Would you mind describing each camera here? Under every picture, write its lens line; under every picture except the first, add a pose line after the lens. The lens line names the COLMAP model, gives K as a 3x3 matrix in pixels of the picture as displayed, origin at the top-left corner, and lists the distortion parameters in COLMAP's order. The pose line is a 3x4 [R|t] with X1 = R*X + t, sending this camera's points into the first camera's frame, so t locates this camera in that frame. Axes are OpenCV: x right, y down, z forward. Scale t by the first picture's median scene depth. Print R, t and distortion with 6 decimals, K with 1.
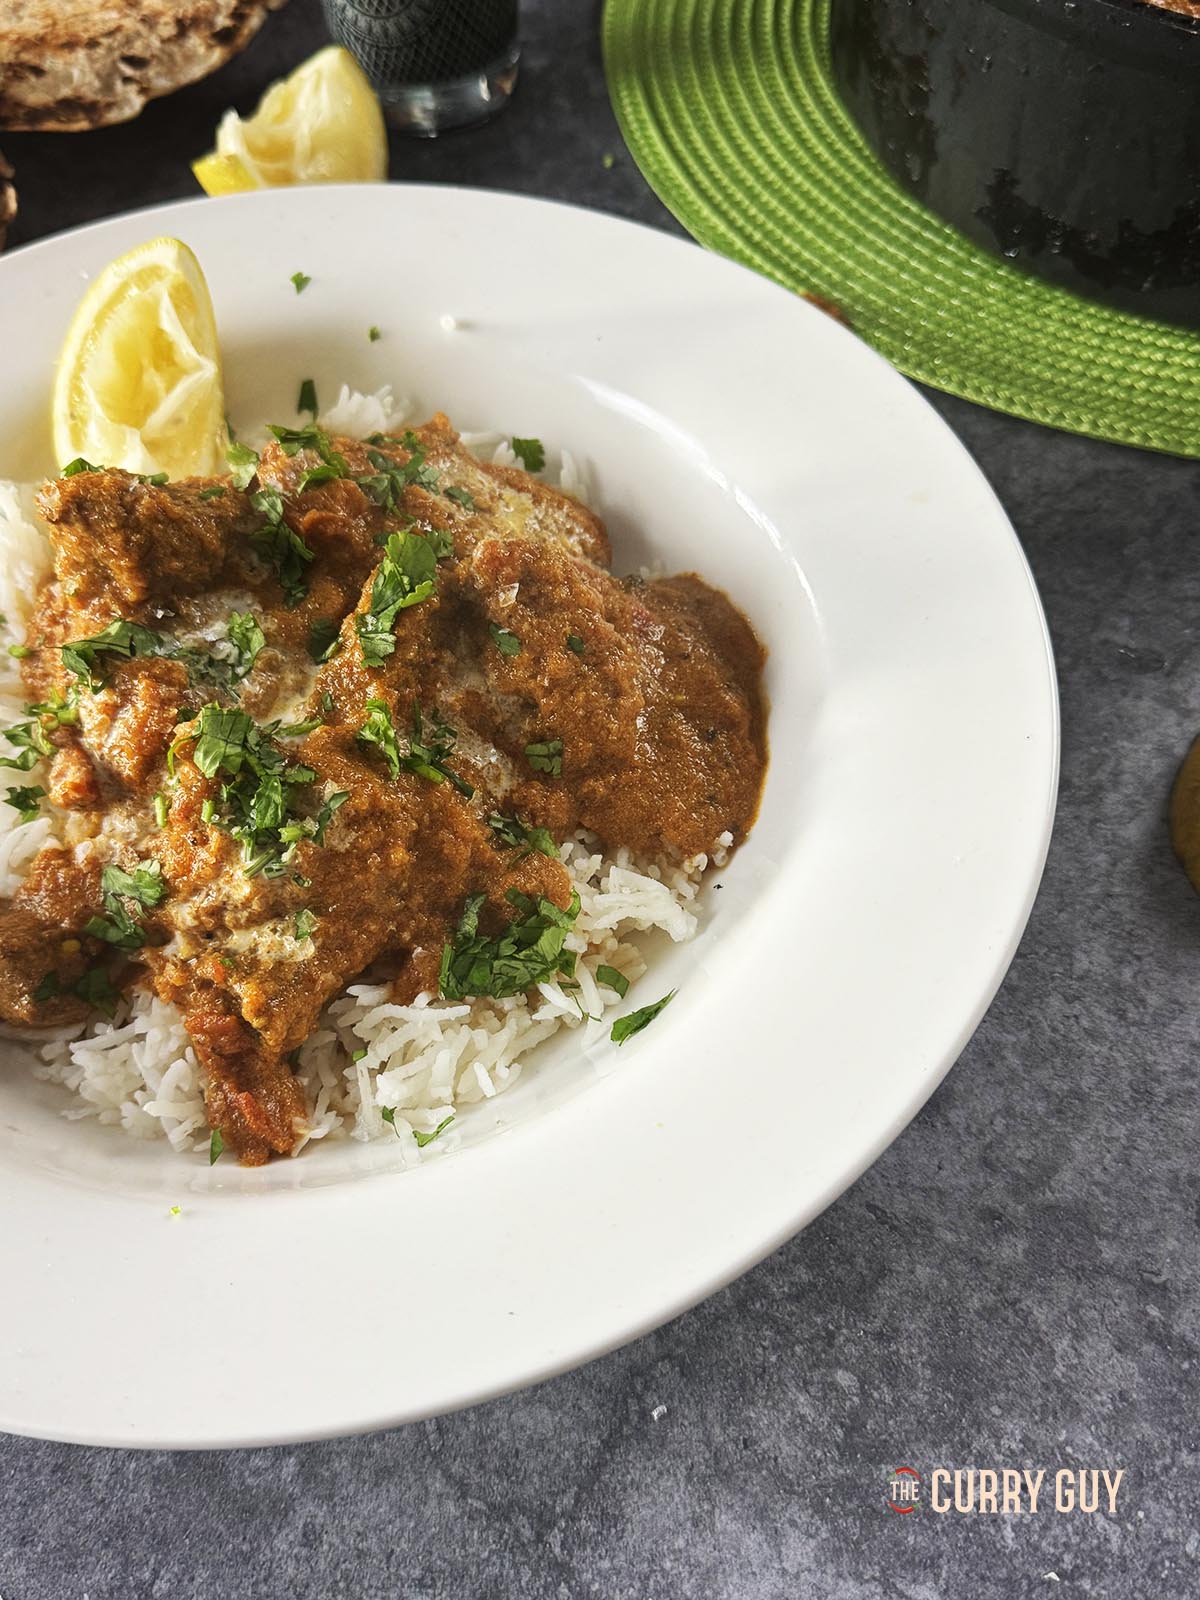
lens RADIAL K [[1654.8, 0, 600.0], [0, 1654.8, 800.0], [0, 0, 1]] dist [0.163288, -0.611046]
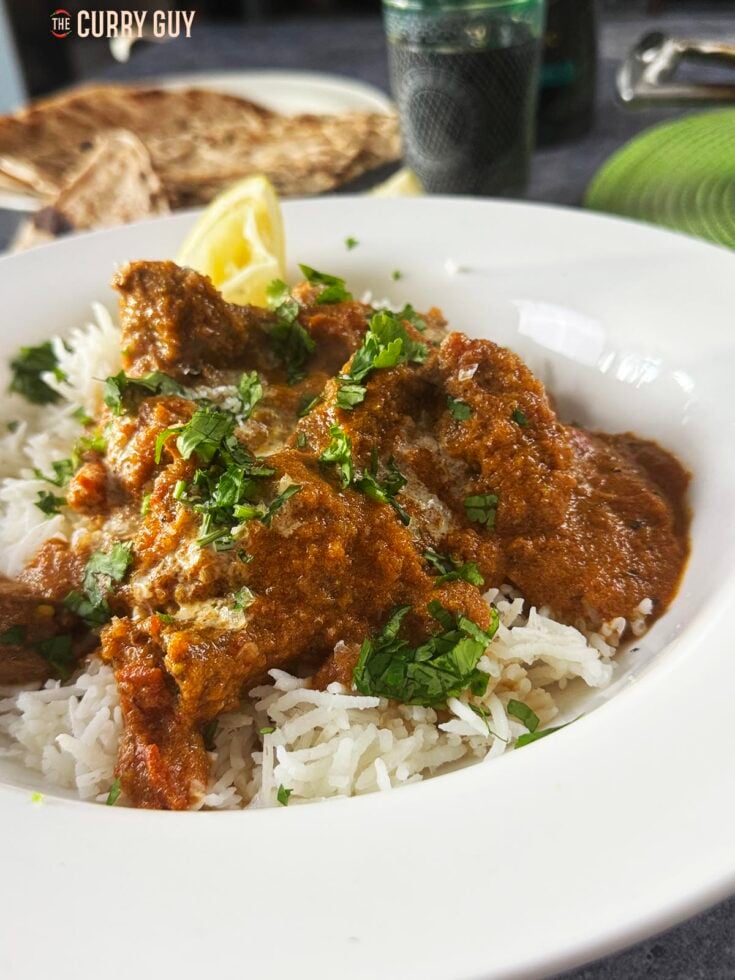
lens RADIAL K [[1013.6, 0, 367.5], [0, 1013.6, 490.0], [0, 0, 1]] dist [0.163288, -0.611046]
pose [[0.975960, 0.086804, -0.199916, 0.028466], [-0.153882, 0.924017, -0.350019, 0.220605], [0.154343, 0.372368, 0.915161, 0.365344]]
